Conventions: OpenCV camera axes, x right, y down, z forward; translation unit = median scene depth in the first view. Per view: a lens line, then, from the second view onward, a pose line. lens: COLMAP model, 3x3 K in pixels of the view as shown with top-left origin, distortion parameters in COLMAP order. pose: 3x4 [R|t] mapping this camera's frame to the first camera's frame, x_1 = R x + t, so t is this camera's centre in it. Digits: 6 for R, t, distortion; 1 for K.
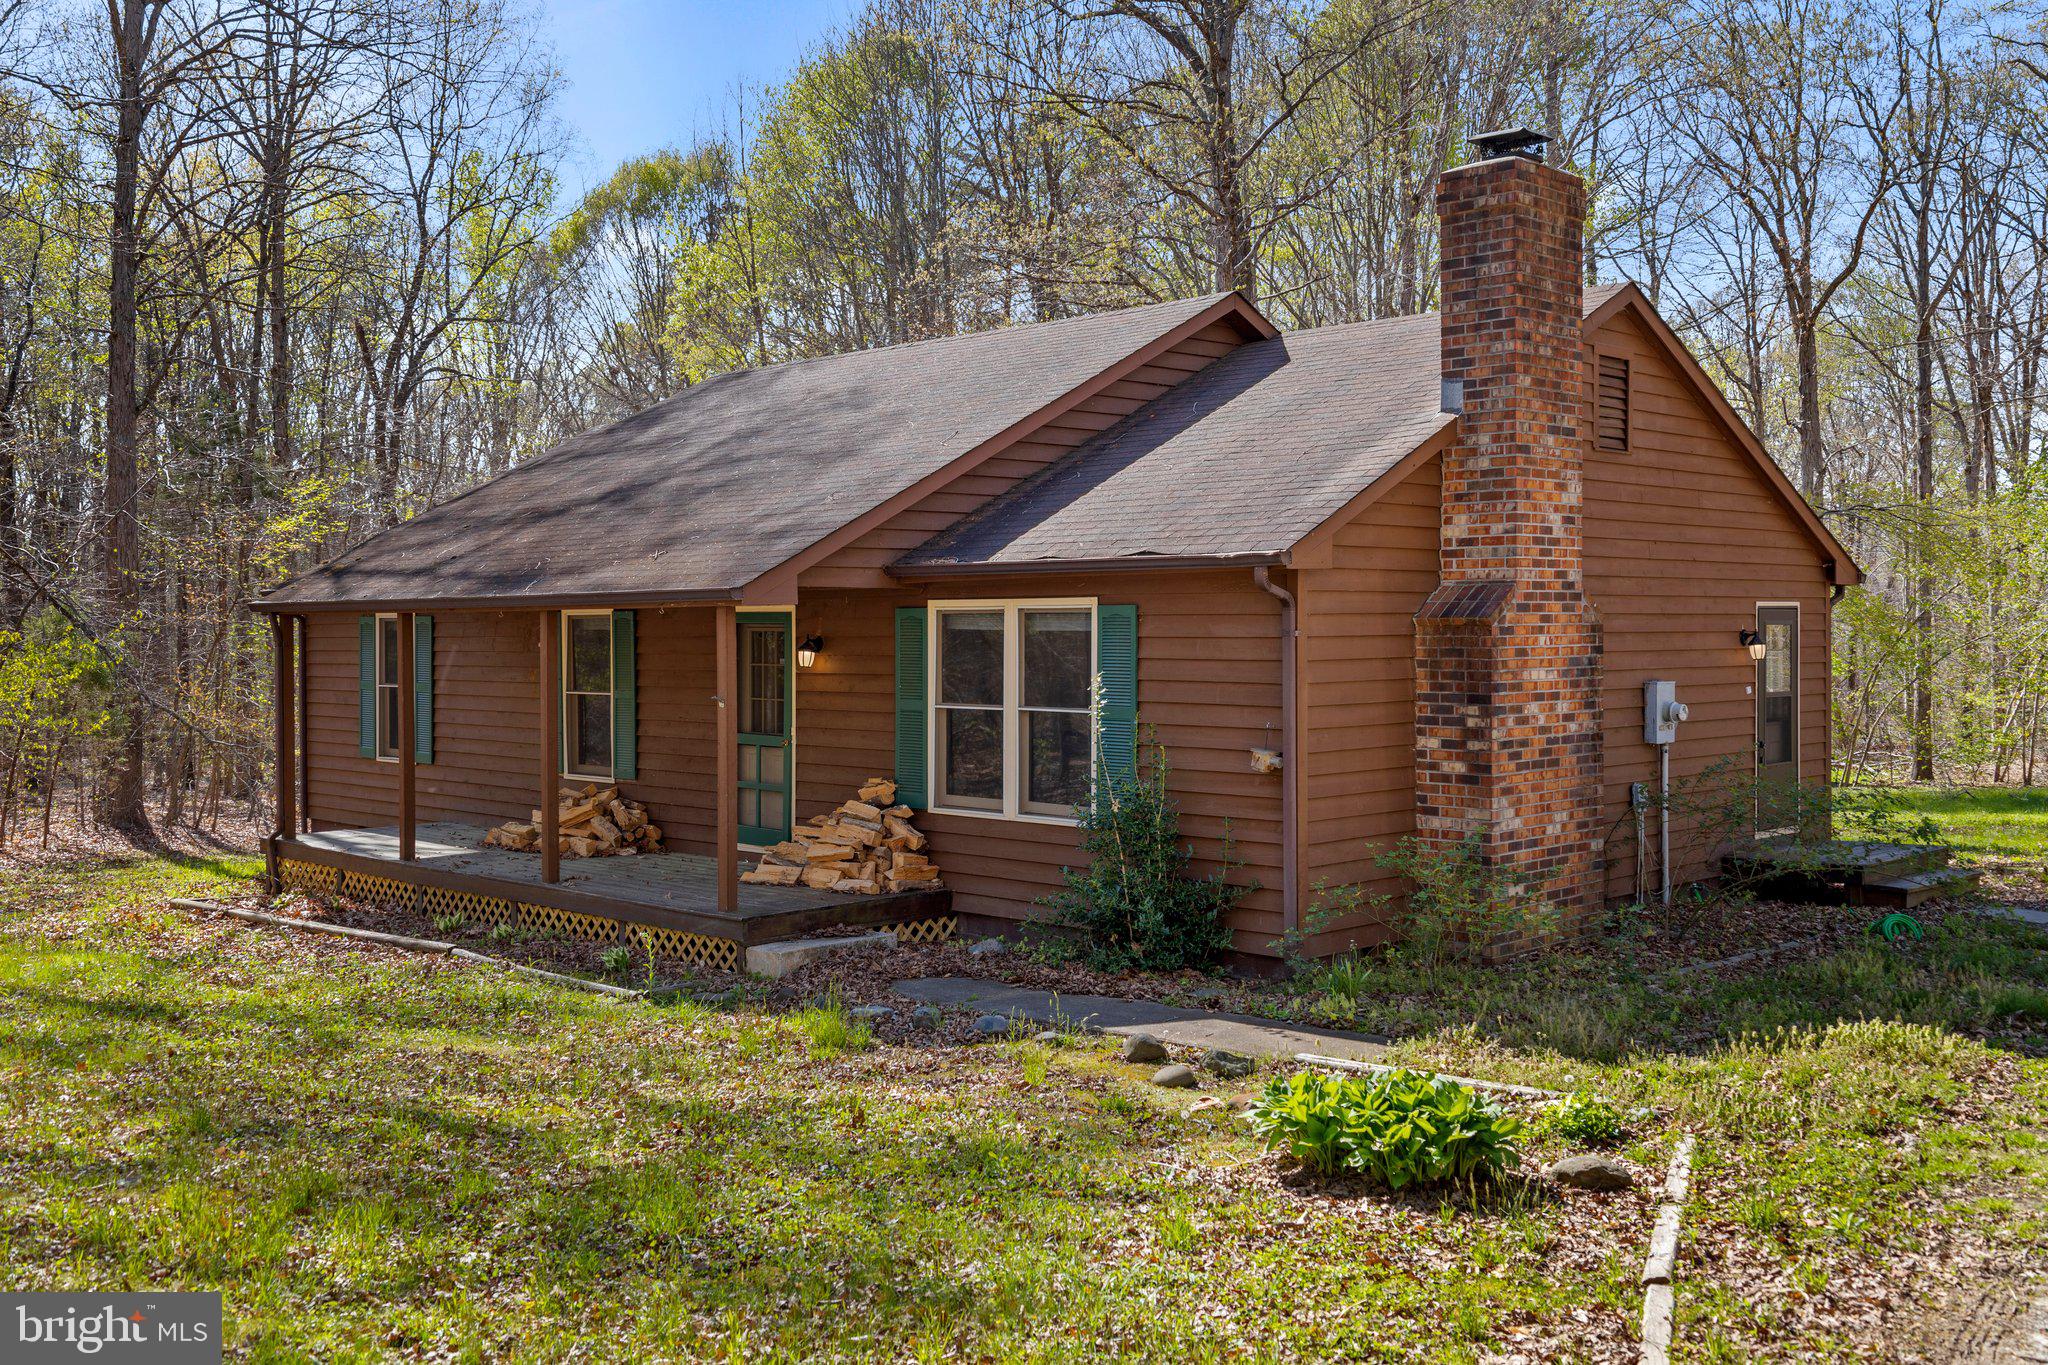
lens RADIAL K [[2021.5, 0, 1030.3], [0, 2021.5, 665.0], [0, 0, 1]] dist [-0.083508, 0.000000]
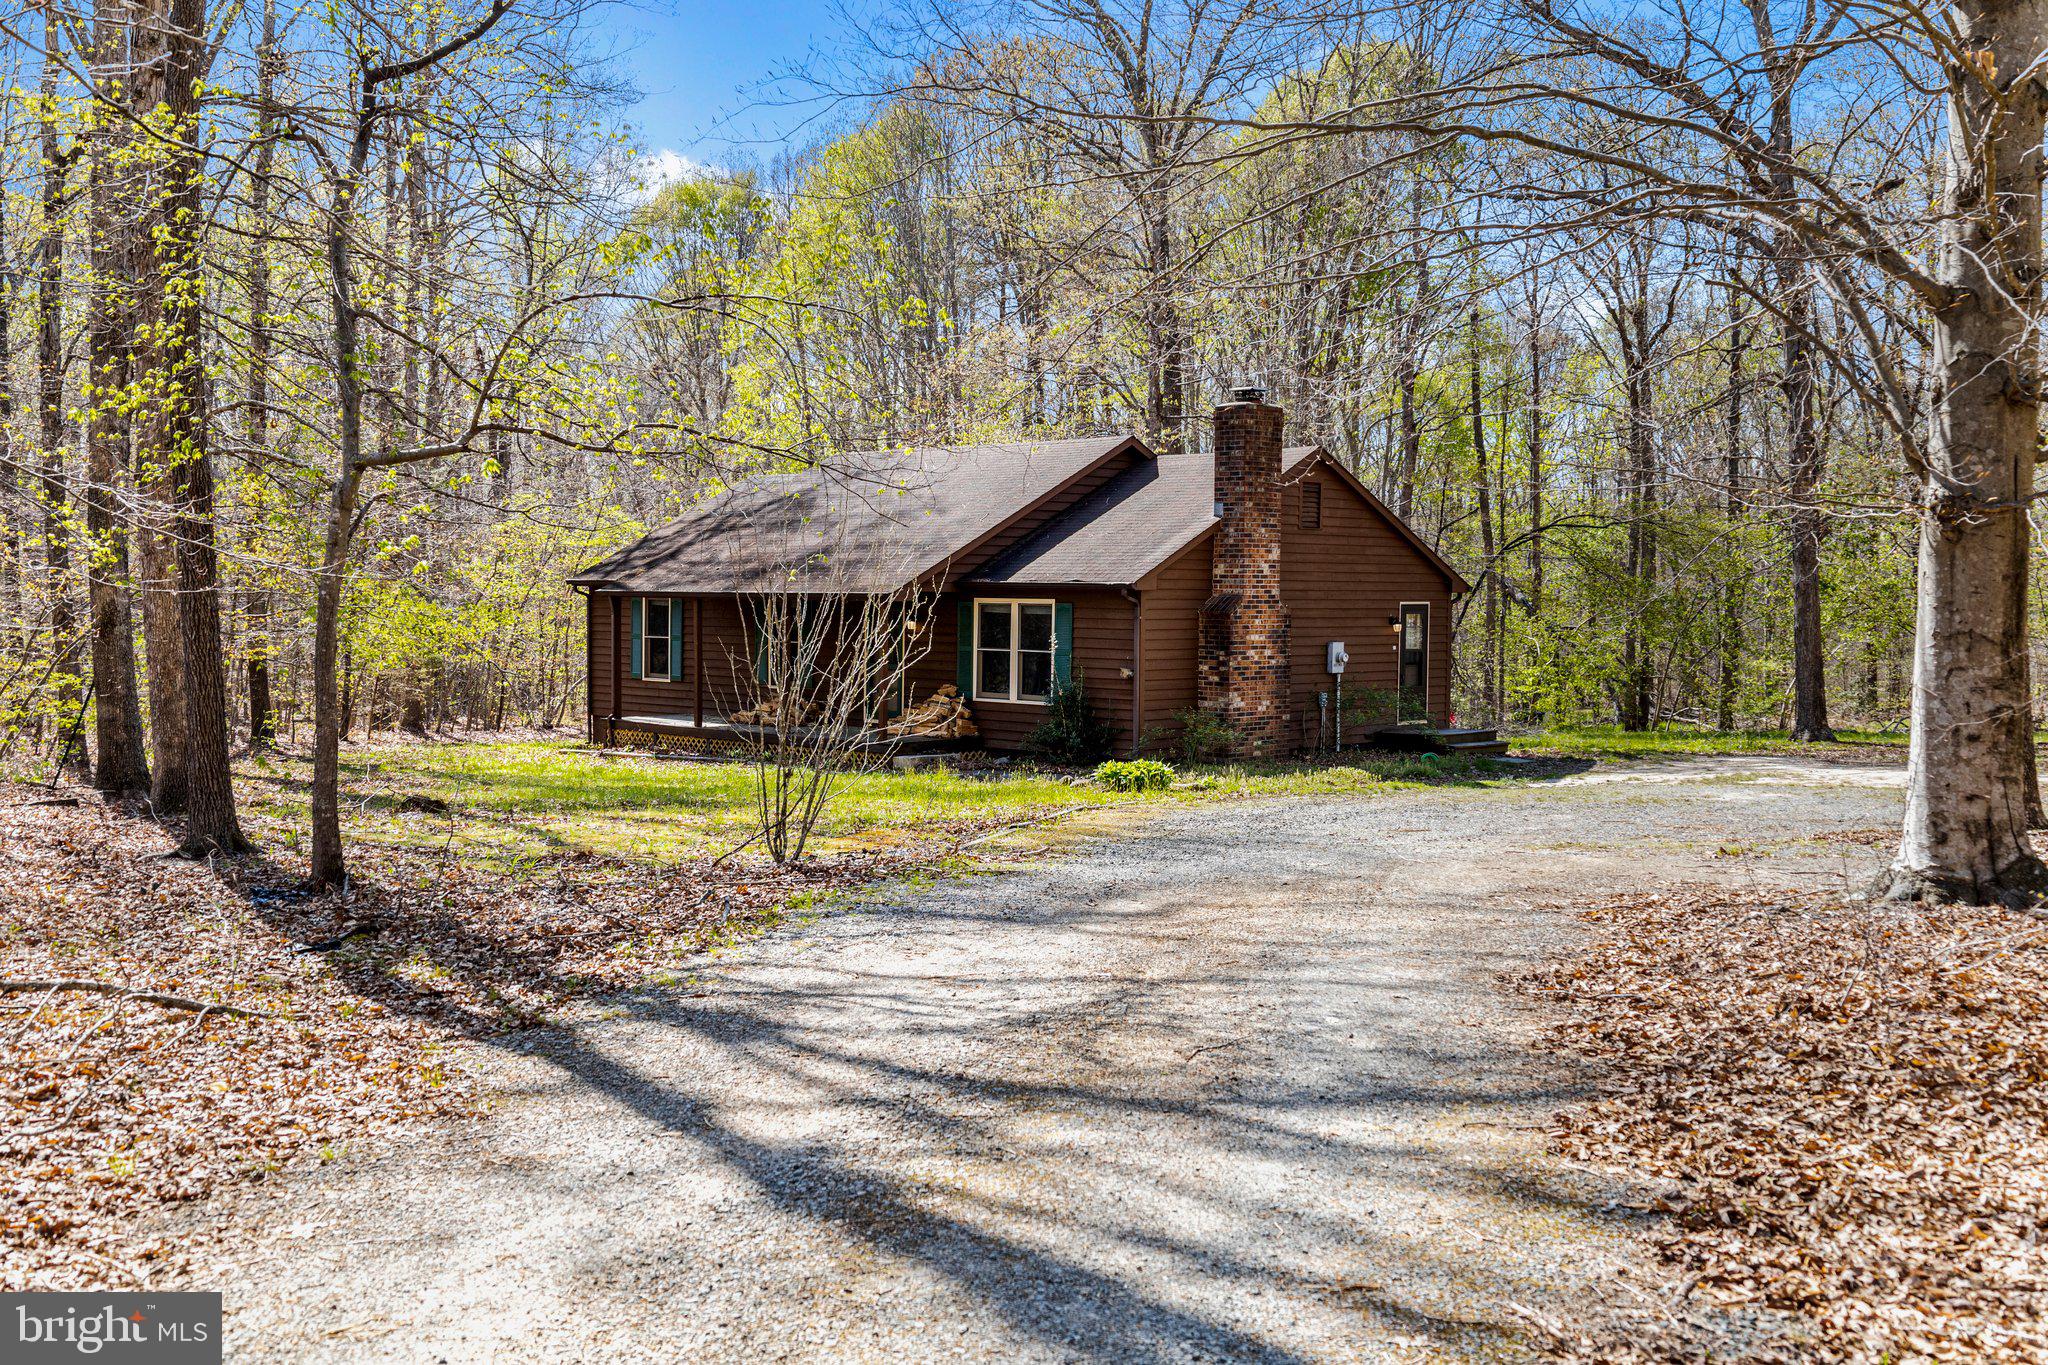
lens RADIAL K [[2021.5, 0, 1021.0], [0, 2021.5, 685.0], [0, 0, 1]] dist [-0.083508, 0.000000]
pose [[0.999901, 0.013388, 0.004279, -0.011549], [-0.013500, 0.999538, 0.027245, -0.000002], [-0.003912, -0.027300, 0.999620, -1.190104]]
